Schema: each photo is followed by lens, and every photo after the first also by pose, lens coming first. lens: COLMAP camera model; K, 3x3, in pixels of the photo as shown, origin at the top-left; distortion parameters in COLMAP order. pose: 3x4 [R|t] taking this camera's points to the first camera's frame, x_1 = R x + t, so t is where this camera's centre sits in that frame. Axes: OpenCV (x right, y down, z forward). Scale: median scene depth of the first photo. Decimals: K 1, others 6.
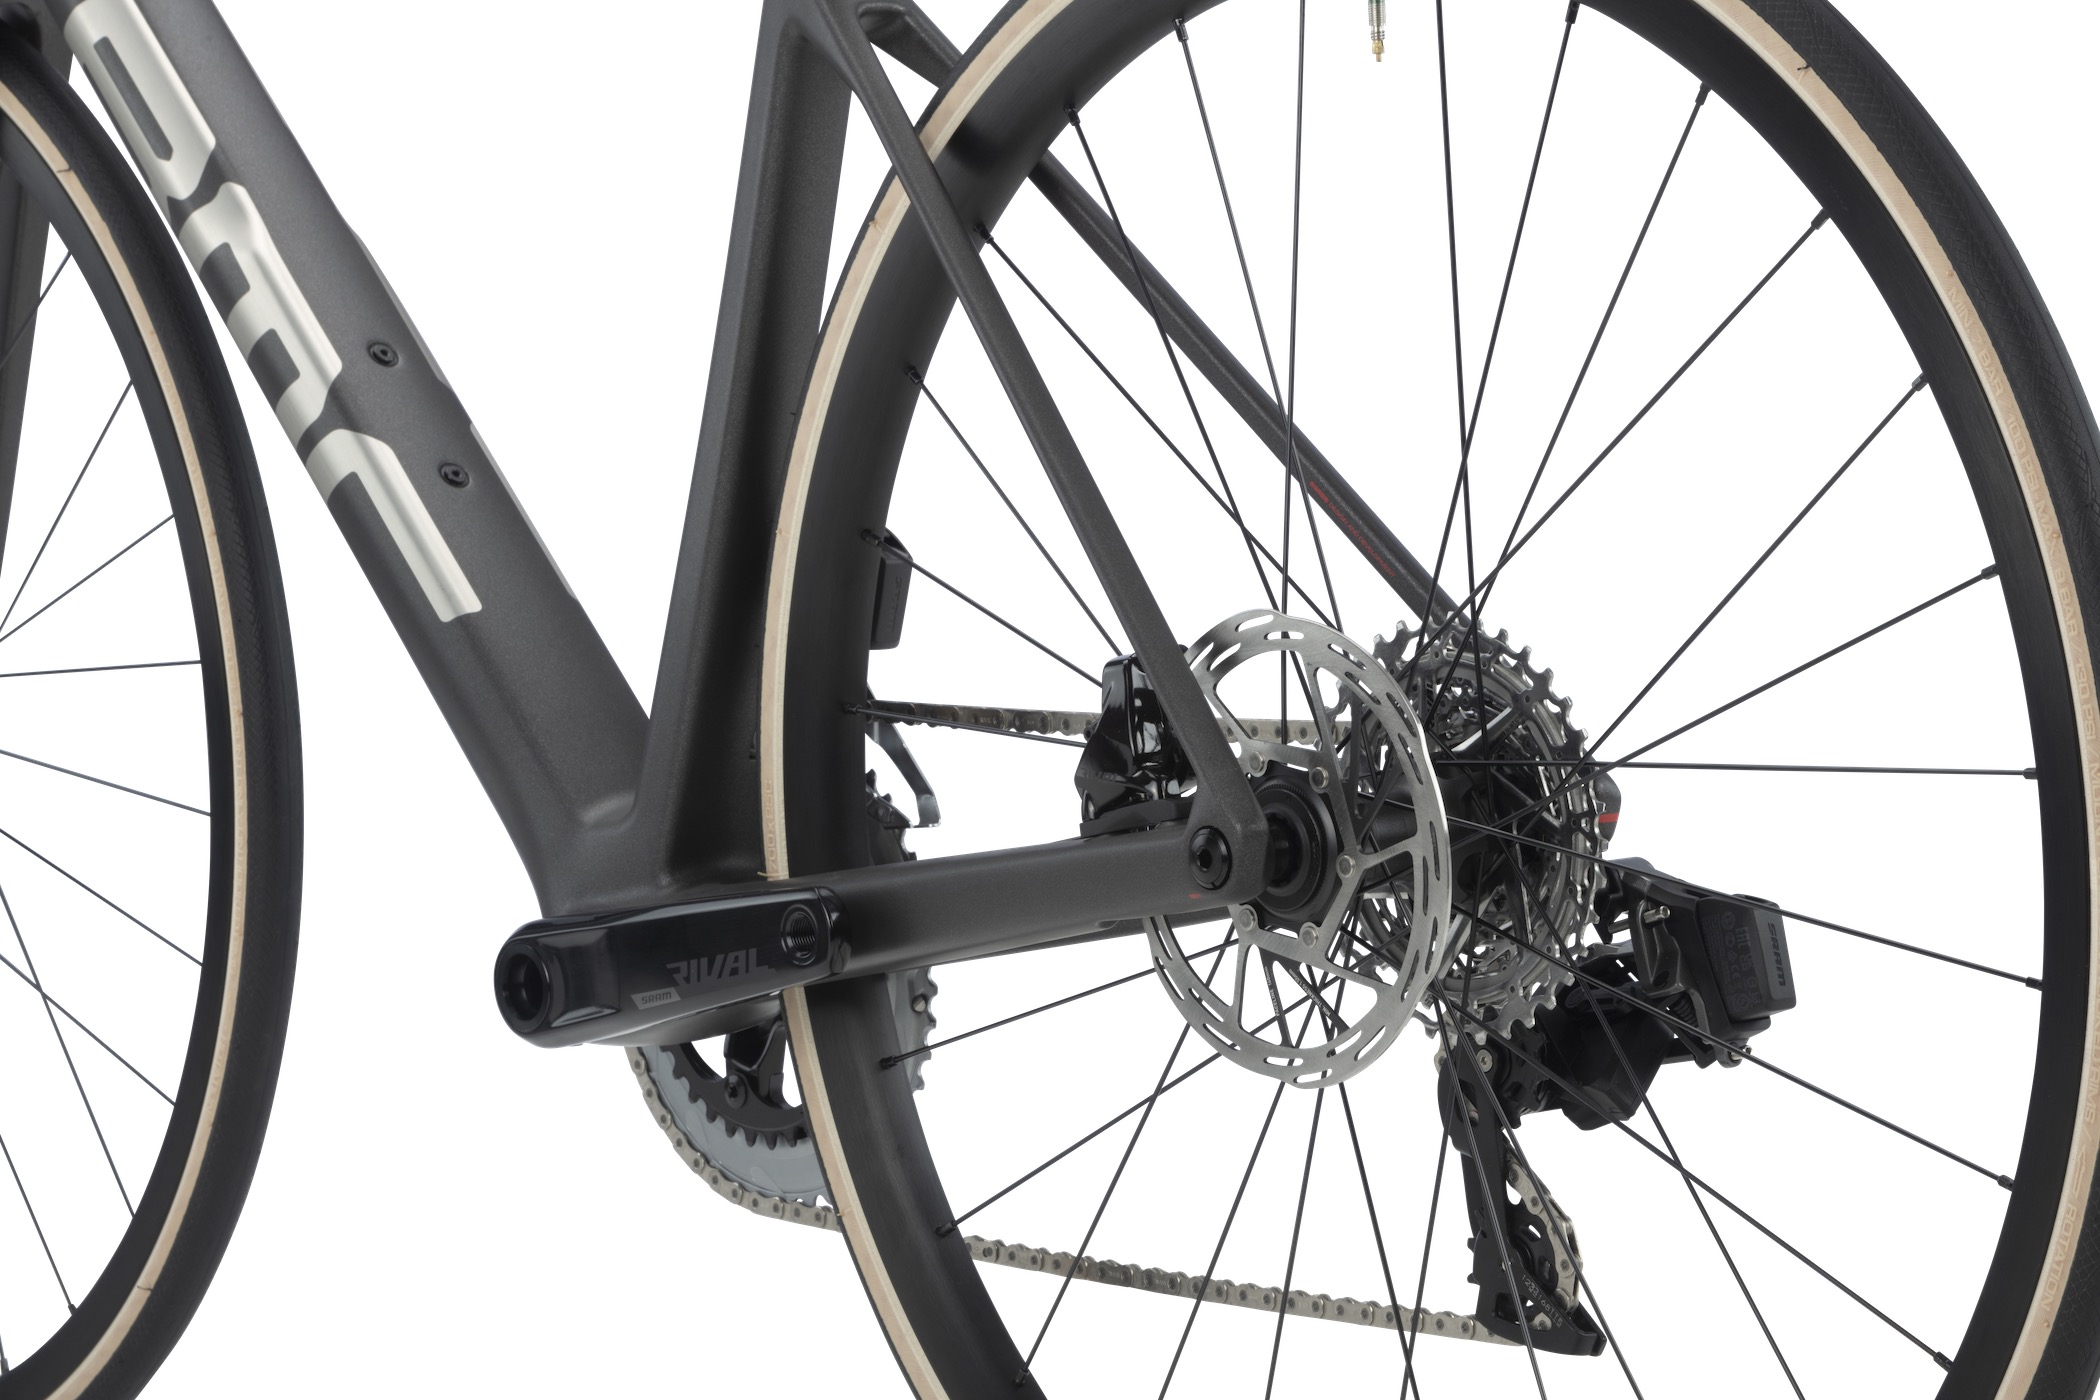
lens RADIAL K [[8305.8, 0, 1051.0], [0, 8305.8, 698.0], [0, 0, 1]] dist [-0.015642, 0.000000]
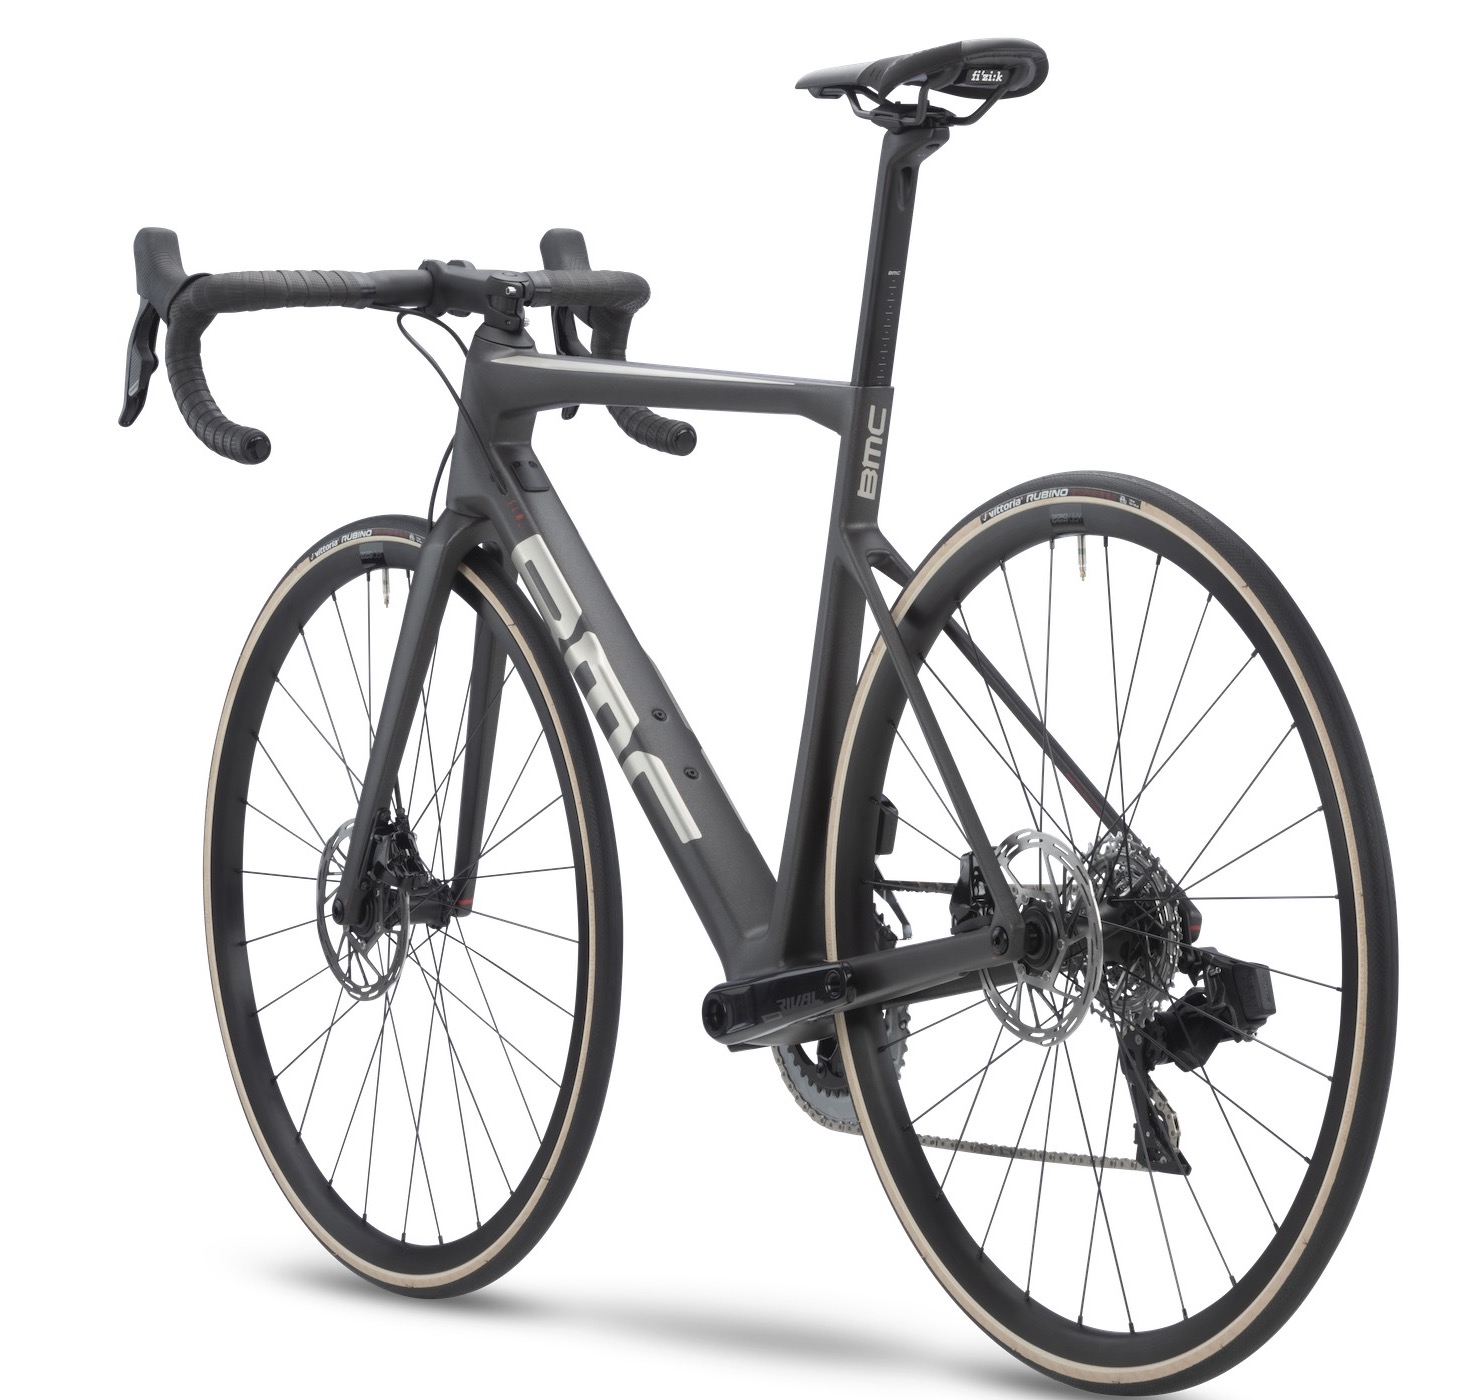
lens RADIAL K [[4308.1, 0, 734.0], [0, 4308.1, 700.8], [0, 0, 1]] dist [-0.024151, 0.000000]
pose [[0.997611, 0.005016, -0.068900, 0.018902], [-0.008162, 0.998933, -0.045457, 0.005724], [0.068599, 0.045911, 0.996587, -0.105187]]
